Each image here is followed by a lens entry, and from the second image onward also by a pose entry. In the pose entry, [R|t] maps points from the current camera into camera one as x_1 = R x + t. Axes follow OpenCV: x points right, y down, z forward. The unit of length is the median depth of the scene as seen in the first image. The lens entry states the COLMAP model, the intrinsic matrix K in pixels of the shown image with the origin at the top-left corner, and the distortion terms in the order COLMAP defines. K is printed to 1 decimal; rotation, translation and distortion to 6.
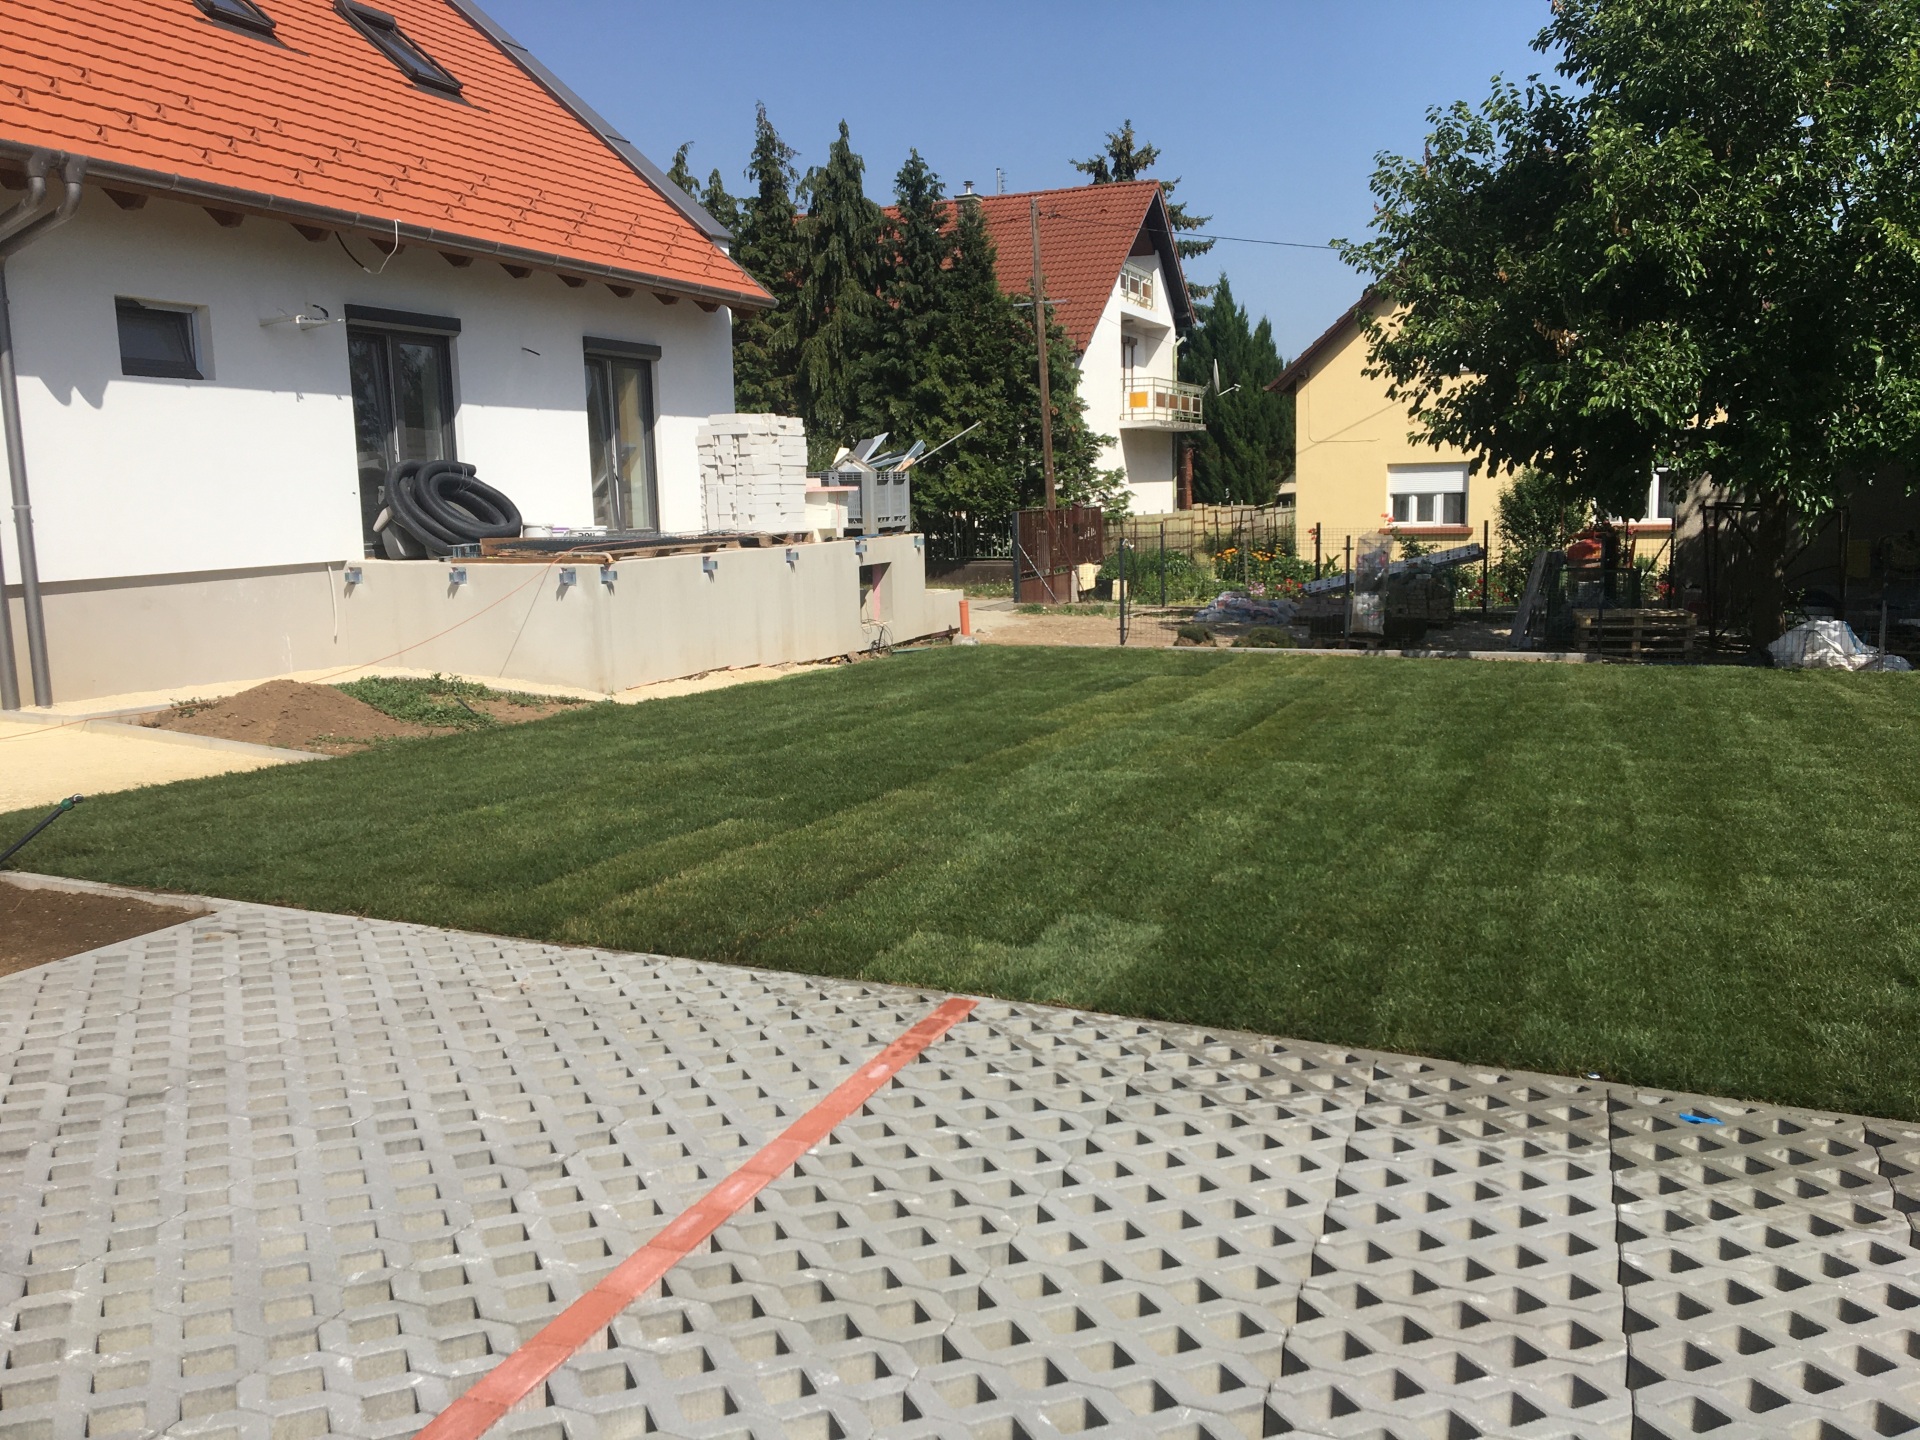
lens RADIAL K [[1572.1, 0, 951.8], [0, 1572.1, 731.3], [0, 0, 1]] dist [0.045725, 0.017353]
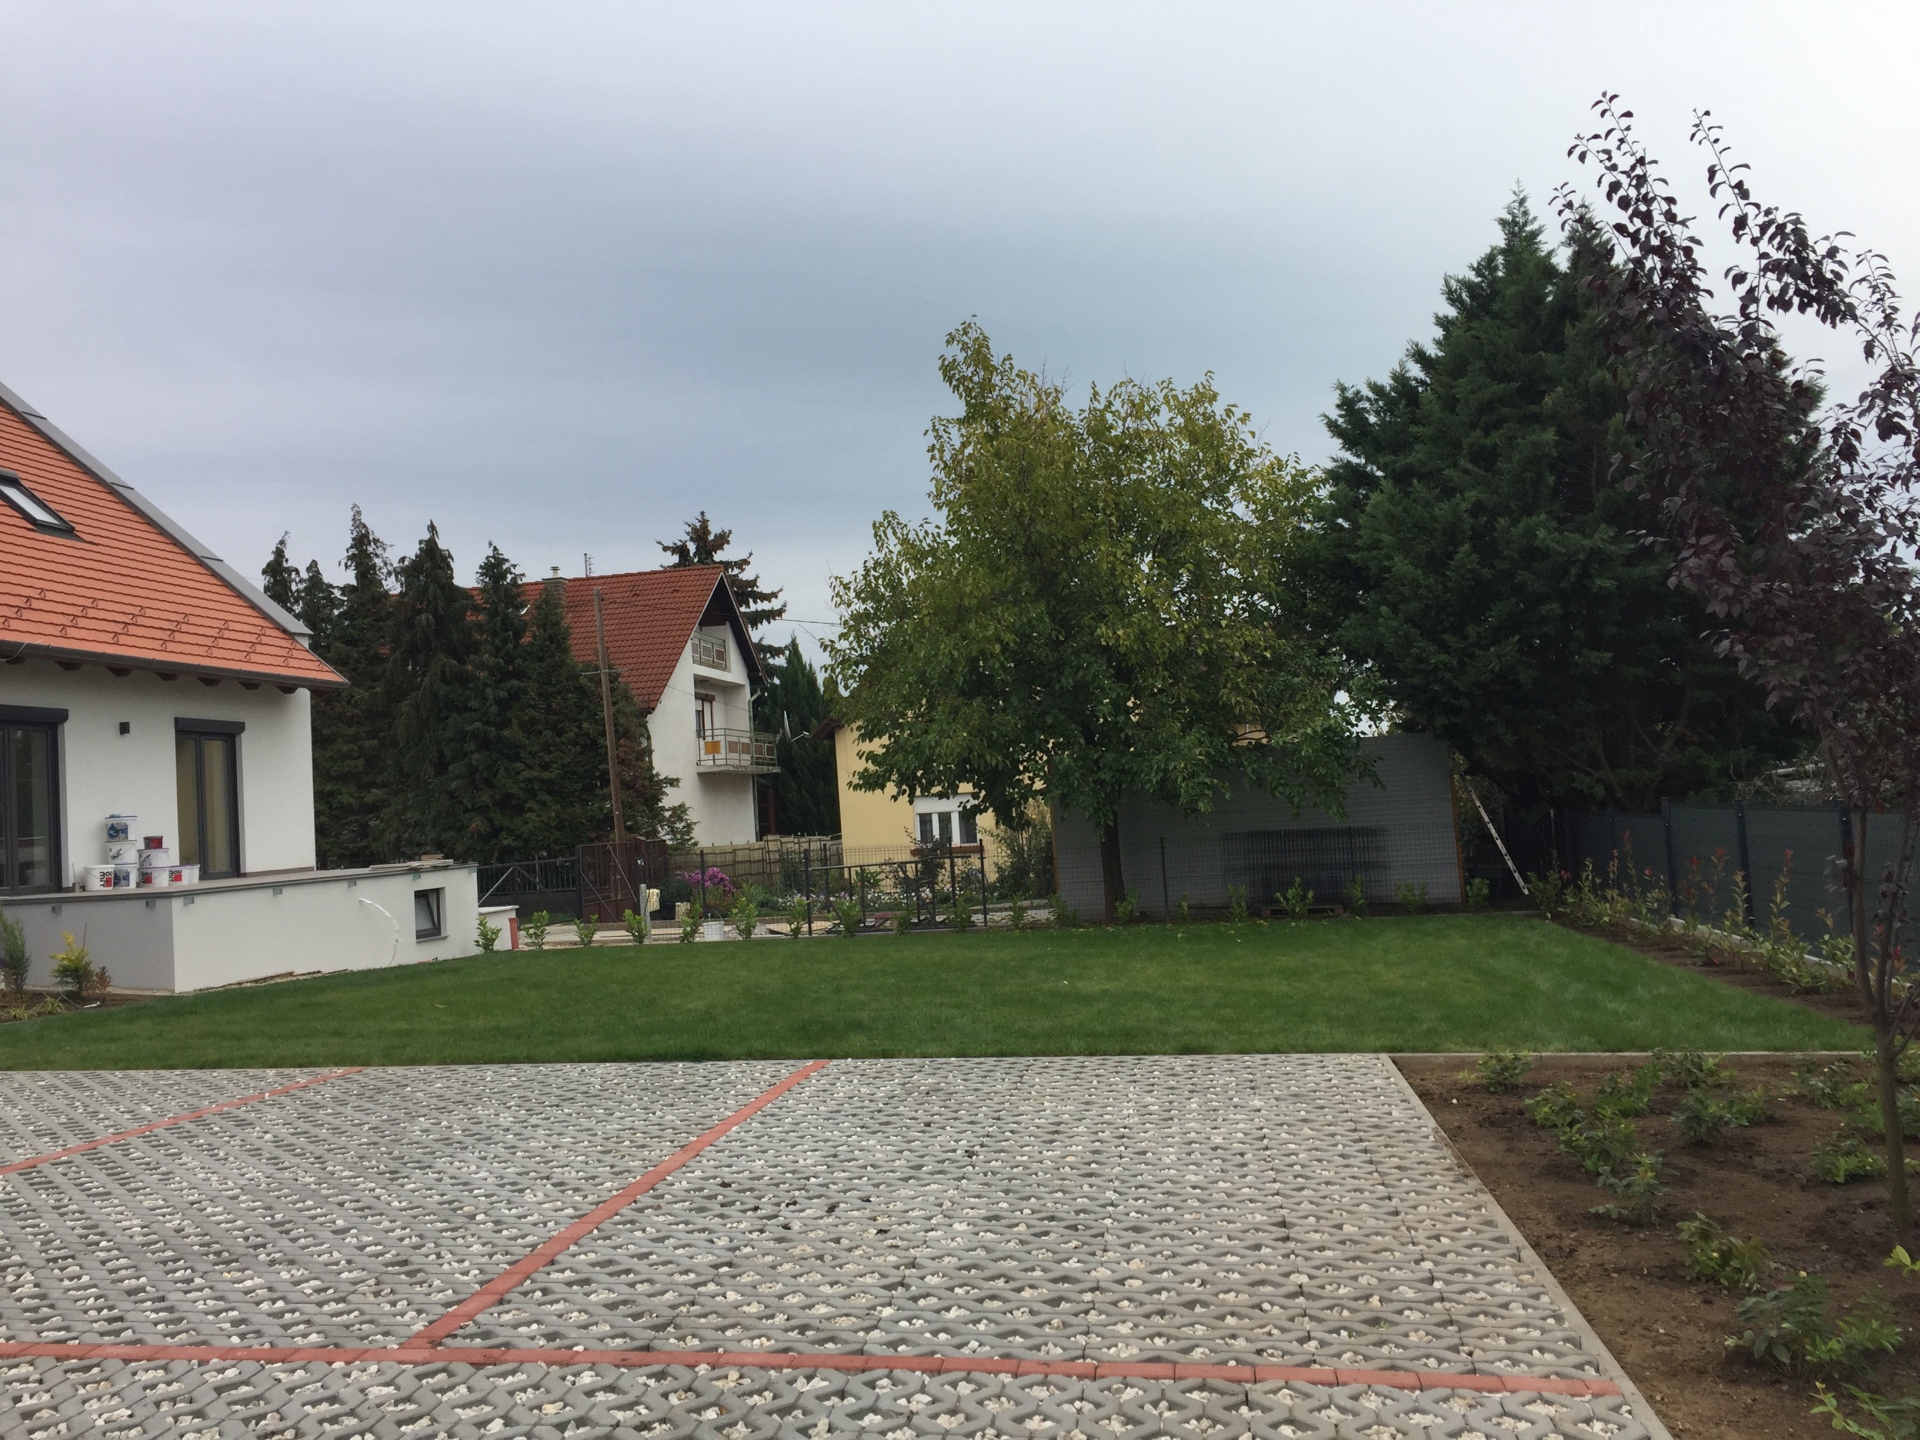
lens RADIAL K [[1607.4, 0, 966.7], [0, 1607.4, 722.2], [0, 0, 1]] dist [0.059009, -0.046494]
pose [[0.974084, -0.033579, 0.223681, 0.042732], [0.081918, 0.974156, -0.210497, 0.036451], [-0.210832, 0.223365, 0.951660, -0.170758]]
